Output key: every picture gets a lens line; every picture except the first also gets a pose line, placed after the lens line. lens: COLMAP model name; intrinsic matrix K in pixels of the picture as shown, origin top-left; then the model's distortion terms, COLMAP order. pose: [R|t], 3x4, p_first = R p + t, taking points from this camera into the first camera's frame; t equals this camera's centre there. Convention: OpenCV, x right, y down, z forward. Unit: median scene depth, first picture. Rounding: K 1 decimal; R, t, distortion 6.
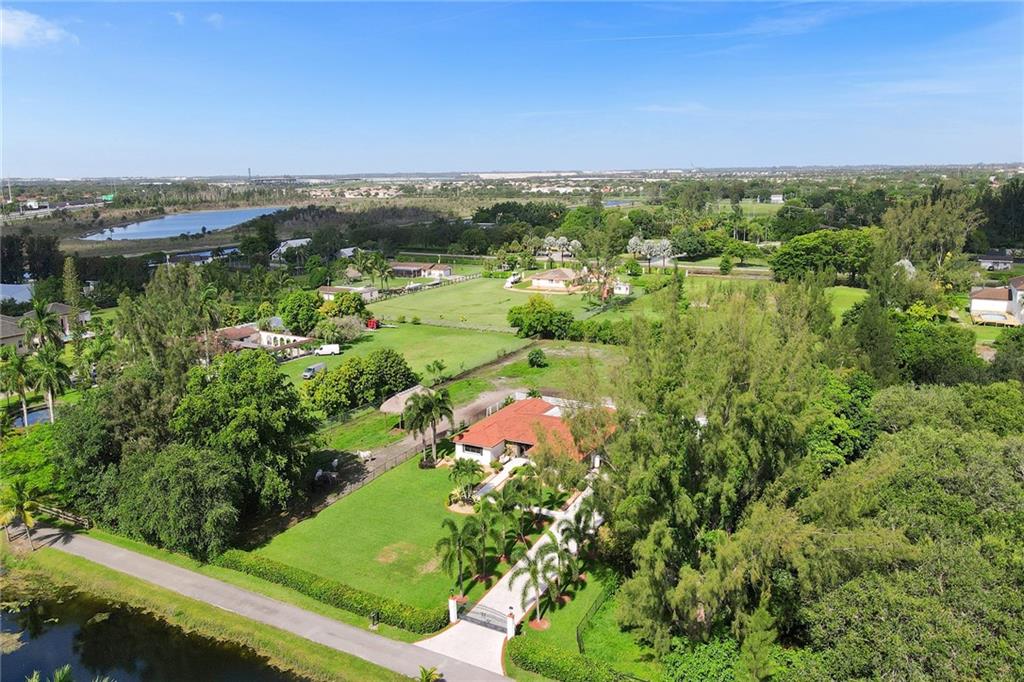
lens RADIAL K [[756.9, 0, 510.9], [0, 756.9, 294.4], [0, 0, 1]] dist [0.003115, 0.007915]
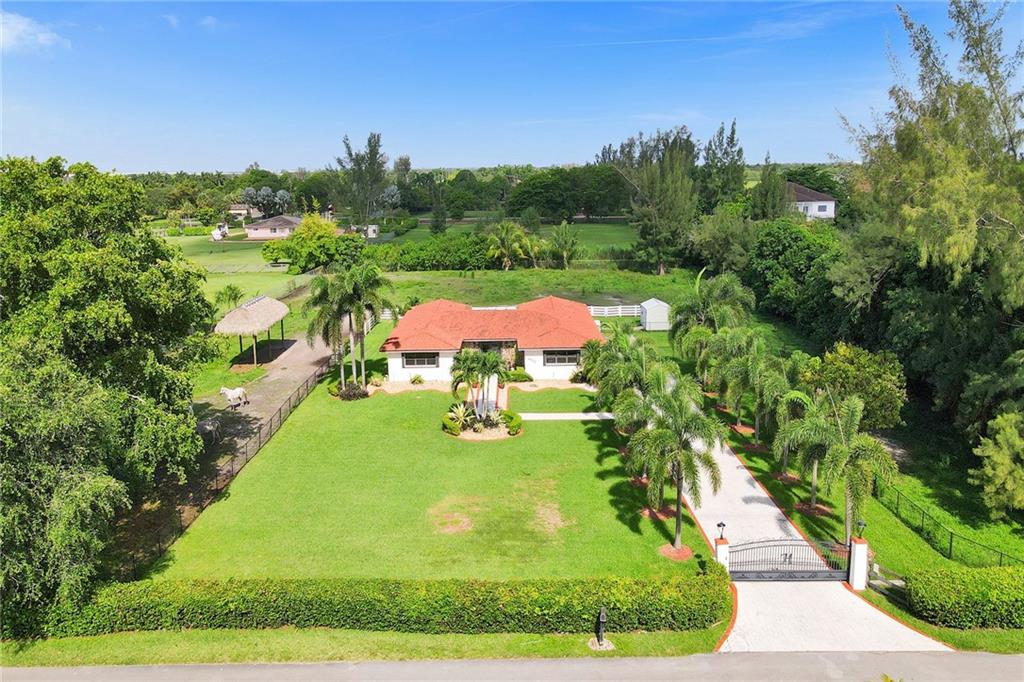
lens RADIAL K [[756.9, 0, 510.9], [0, 756.9, 294.4], [0, 0, 1]] dist [0.003115, 0.007915]
pose [[0.880088, -0.074690, 0.468900, -0.277257], [0.076811, 0.996938, 0.014632, 0.149394], [-0.468557, 0.023139, 0.883130, 0.418294]]
